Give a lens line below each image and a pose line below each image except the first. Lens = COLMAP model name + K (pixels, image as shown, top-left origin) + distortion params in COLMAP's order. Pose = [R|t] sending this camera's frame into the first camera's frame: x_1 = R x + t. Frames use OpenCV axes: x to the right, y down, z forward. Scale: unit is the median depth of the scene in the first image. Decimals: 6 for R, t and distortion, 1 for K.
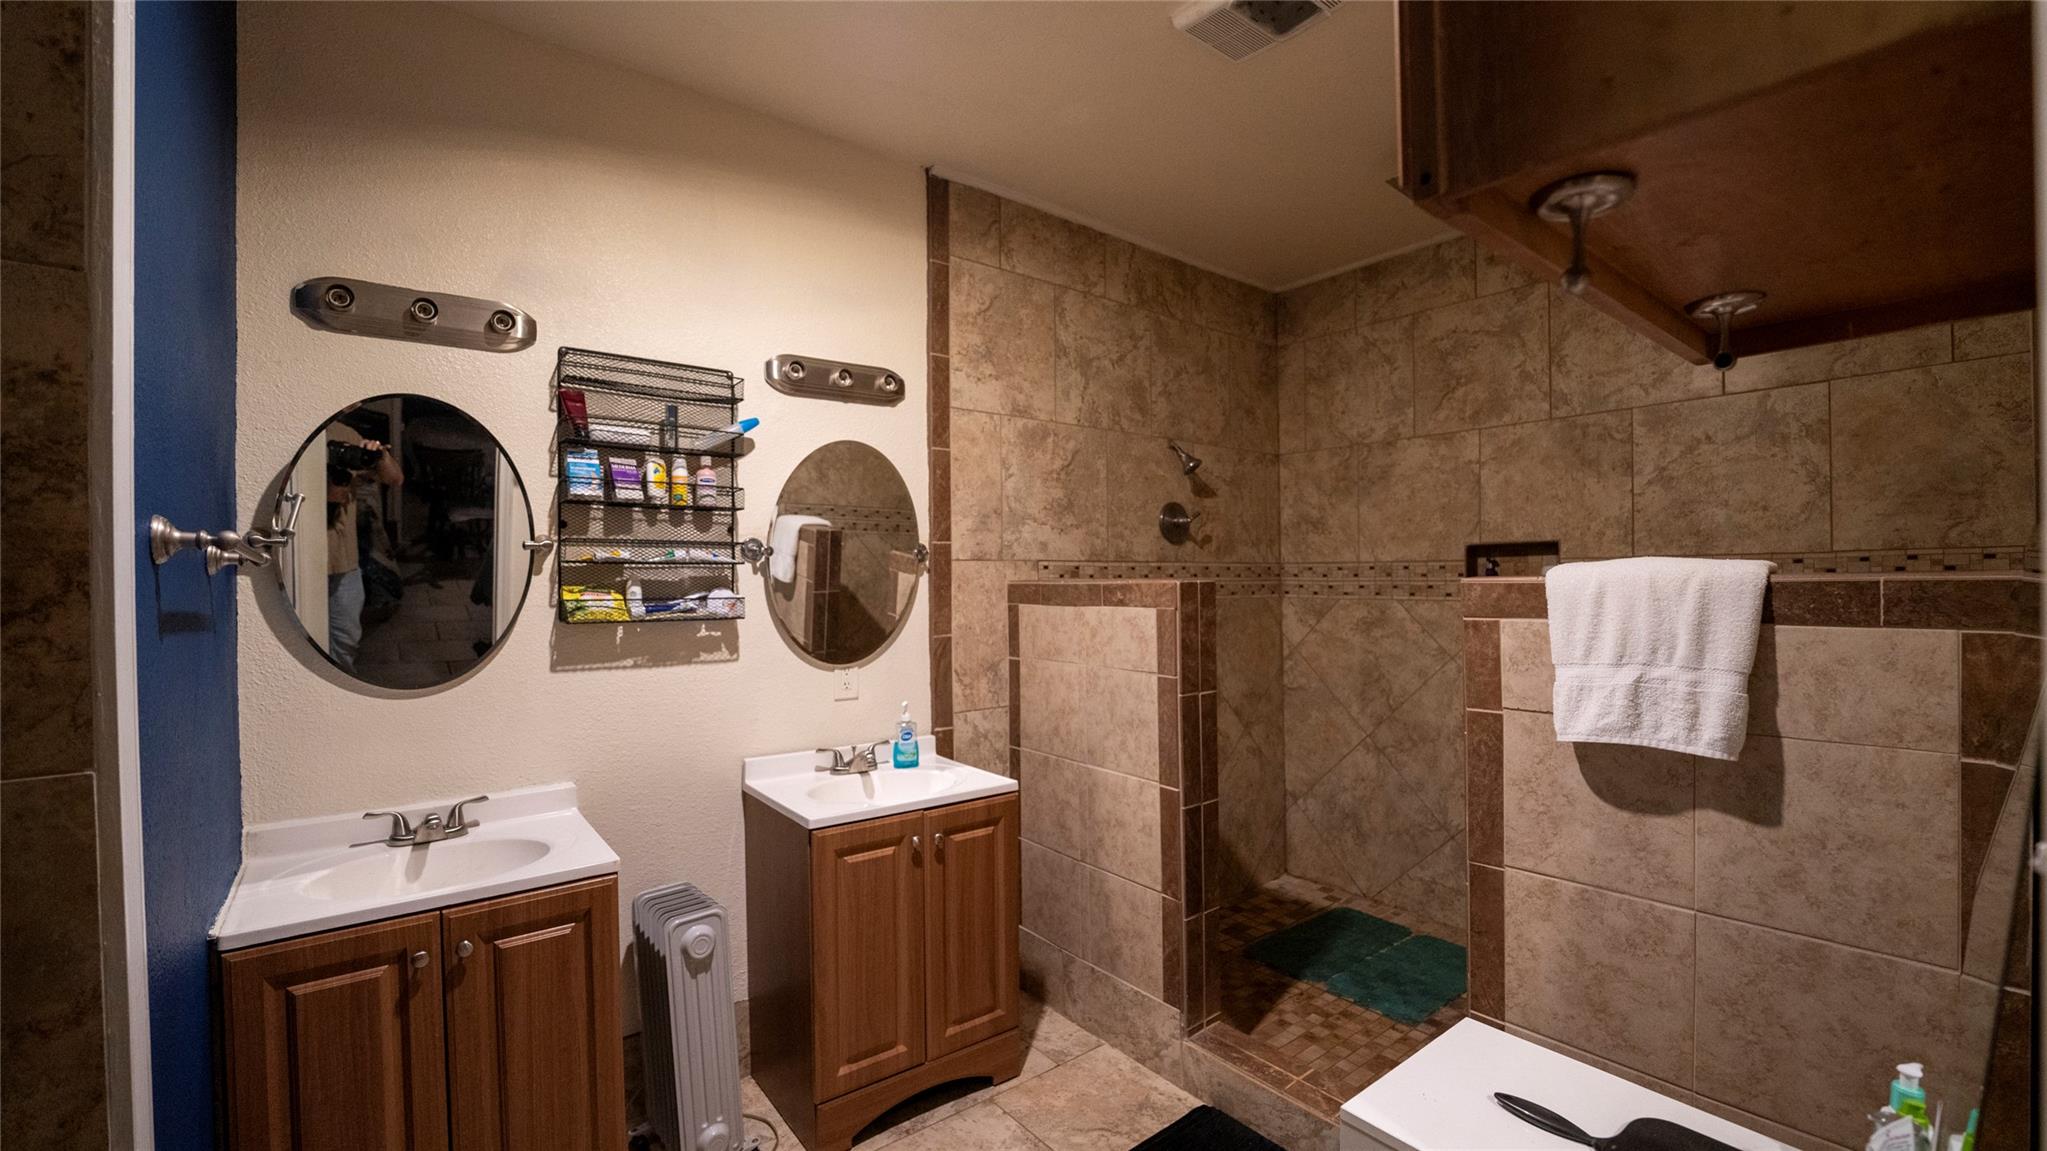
lens RADIAL K [[835.8, 0, 1022.6], [0, 835.8, 575.5], [0, 0, 1]] dist [-0.027809, 0.001470]
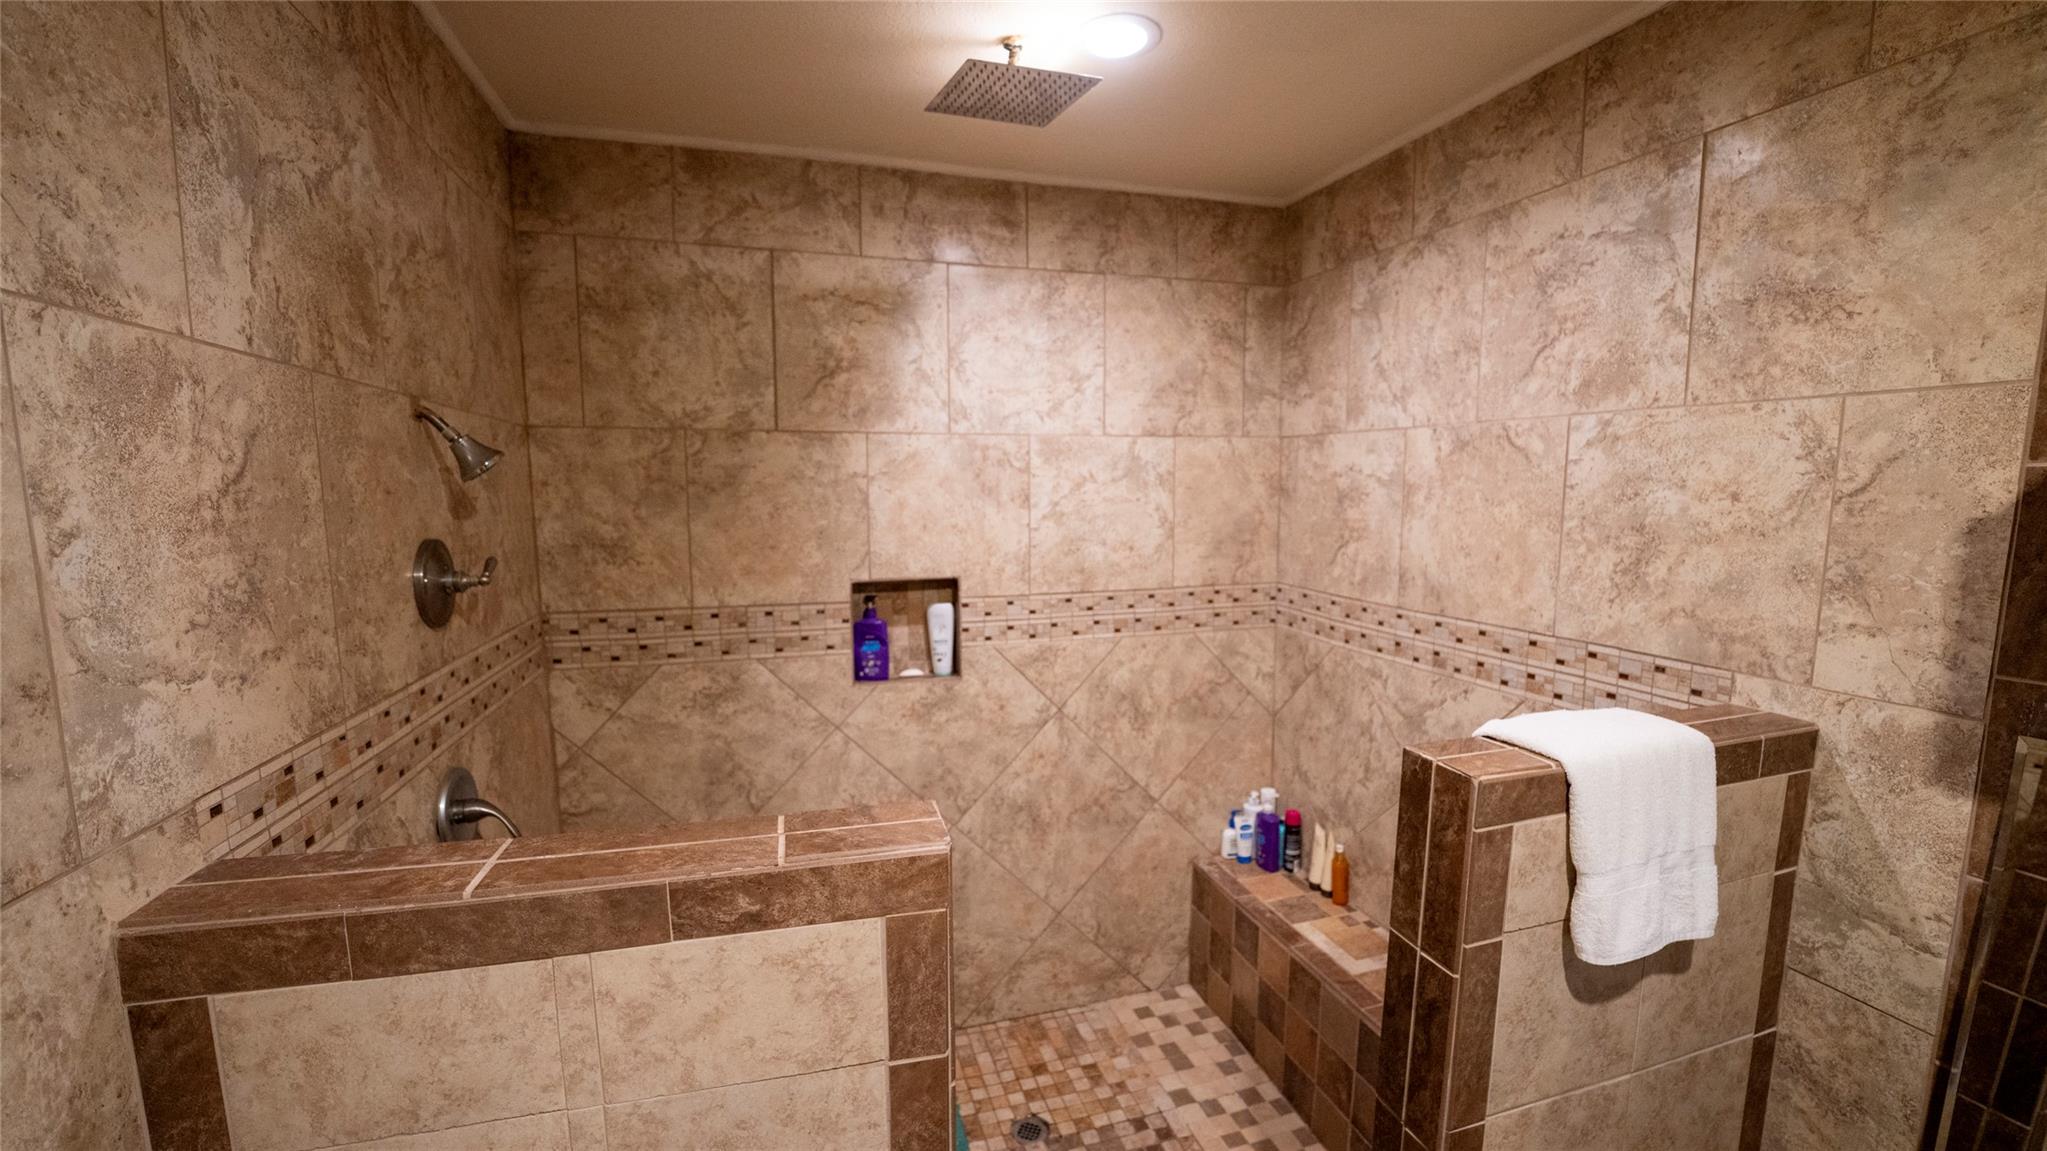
lens RADIAL K [[835.8, 0, 1022.0], [0, 835.8, 582.6], [0, 0, 1]] dist [-0.027809, 0.001470]
pose [[0.365908, -0.098876, 0.925384, -0.130814], [-0.002691, 0.994224, 0.107295, -0.124040], [-0.930647, -0.041750, 0.363529, 0.586921]]
